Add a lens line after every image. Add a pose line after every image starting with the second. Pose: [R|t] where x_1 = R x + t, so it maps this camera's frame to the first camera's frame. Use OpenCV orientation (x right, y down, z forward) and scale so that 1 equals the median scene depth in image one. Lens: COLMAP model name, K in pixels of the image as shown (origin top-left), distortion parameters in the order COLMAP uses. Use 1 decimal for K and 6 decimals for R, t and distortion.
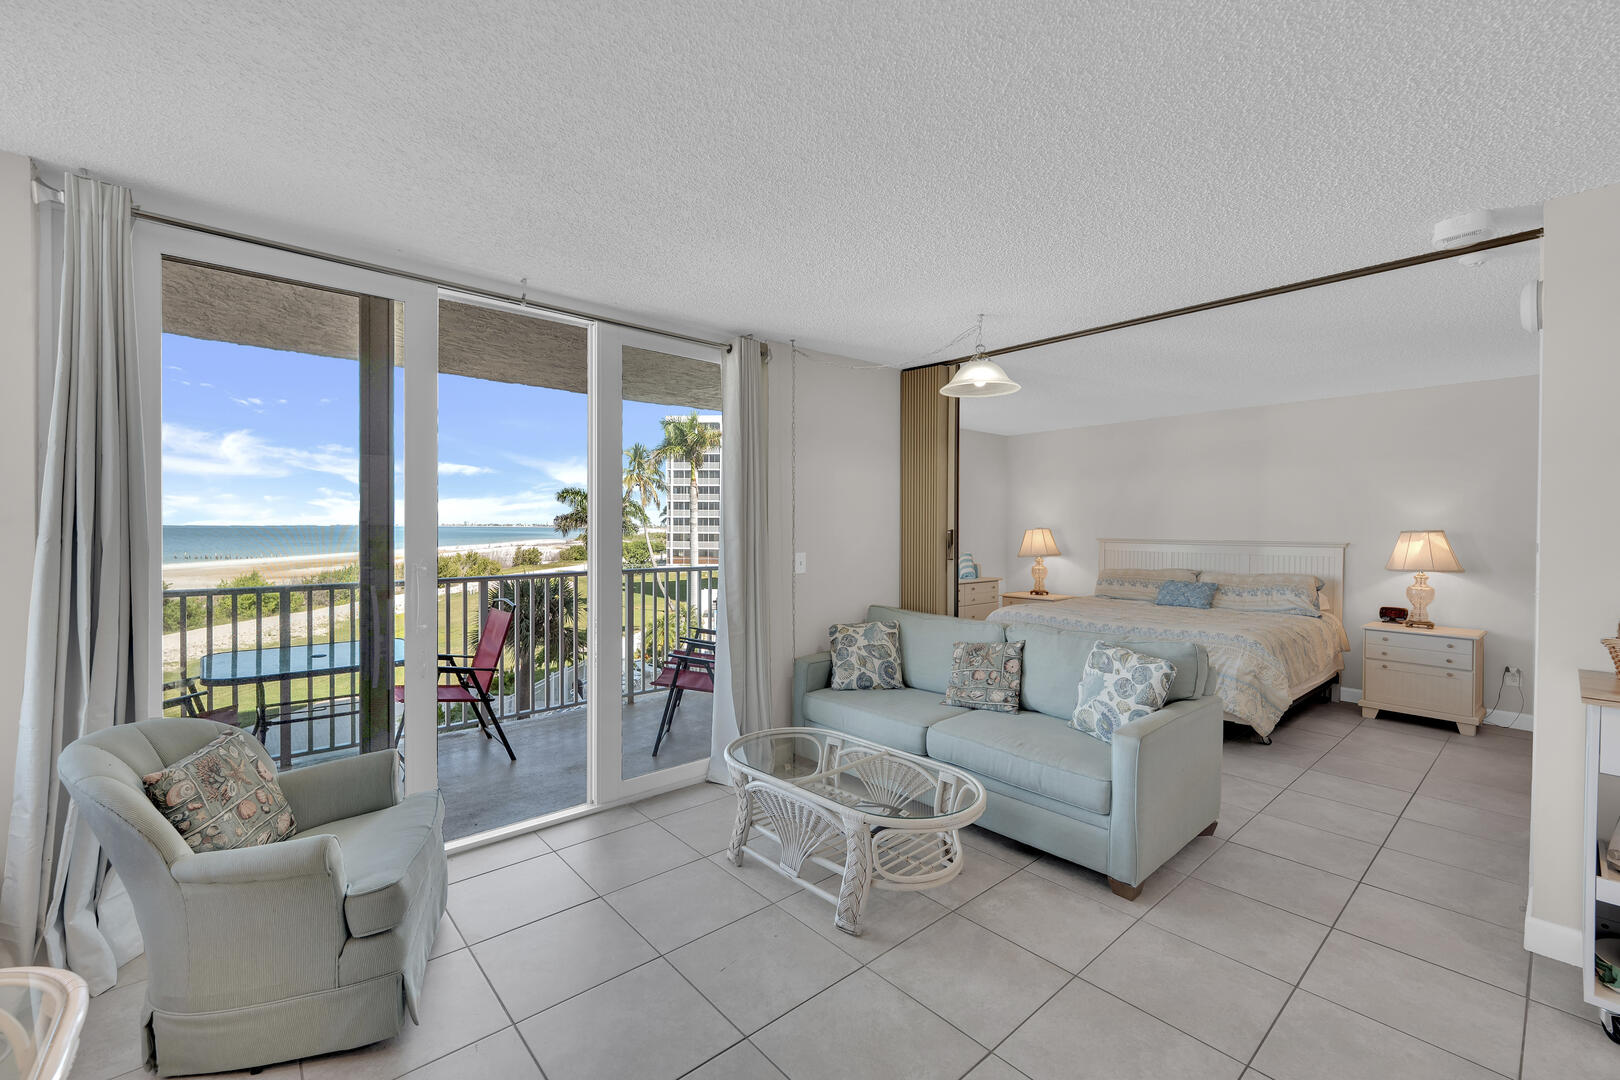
lens RADIAL K [[671.2, 0, 810.0], [0, 671.2, 540.0], [0, 0, 1]] dist [-0.000719, -0.000785]
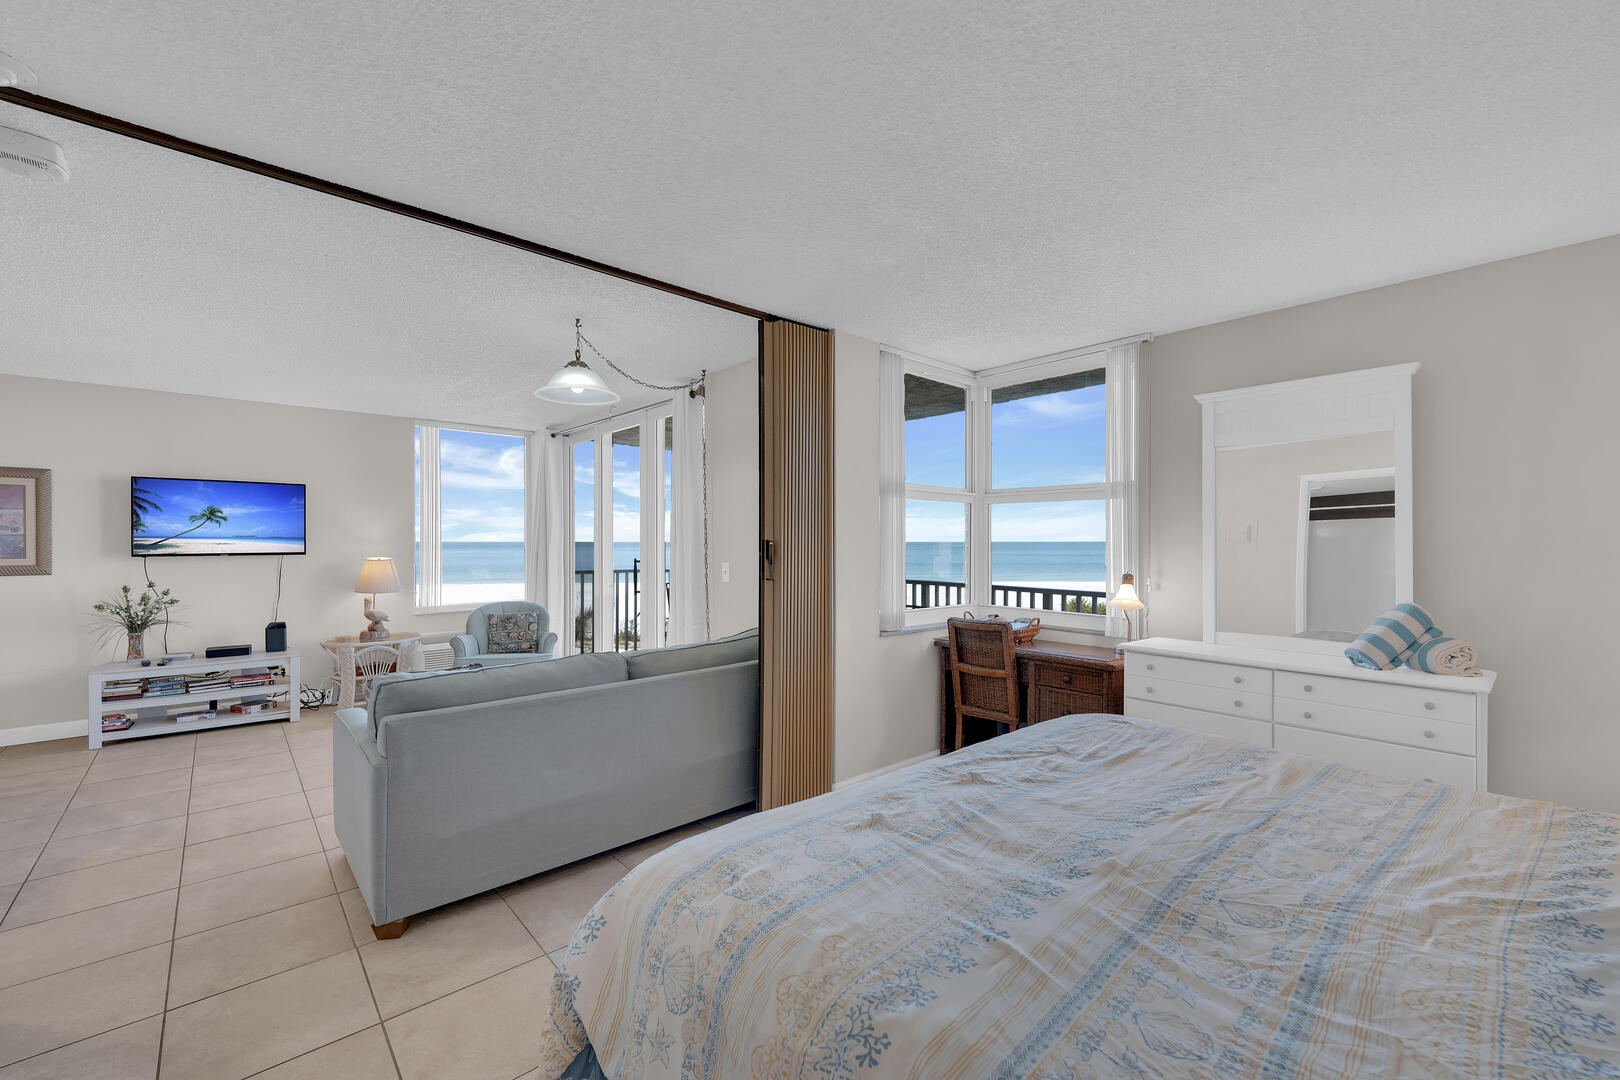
lens RADIAL K [[671.2, 0, 810.0], [0, 671.2, 540.0], [0, 0, 1]] dist [-0.000719, -0.000785]
pose [[-0.000200, -0.006598, -0.999978, 1.085115], [-0.021477, 0.999748, -0.006592, -0.012344], [0.999769, 0.021475, -0.000341, 1.184324]]
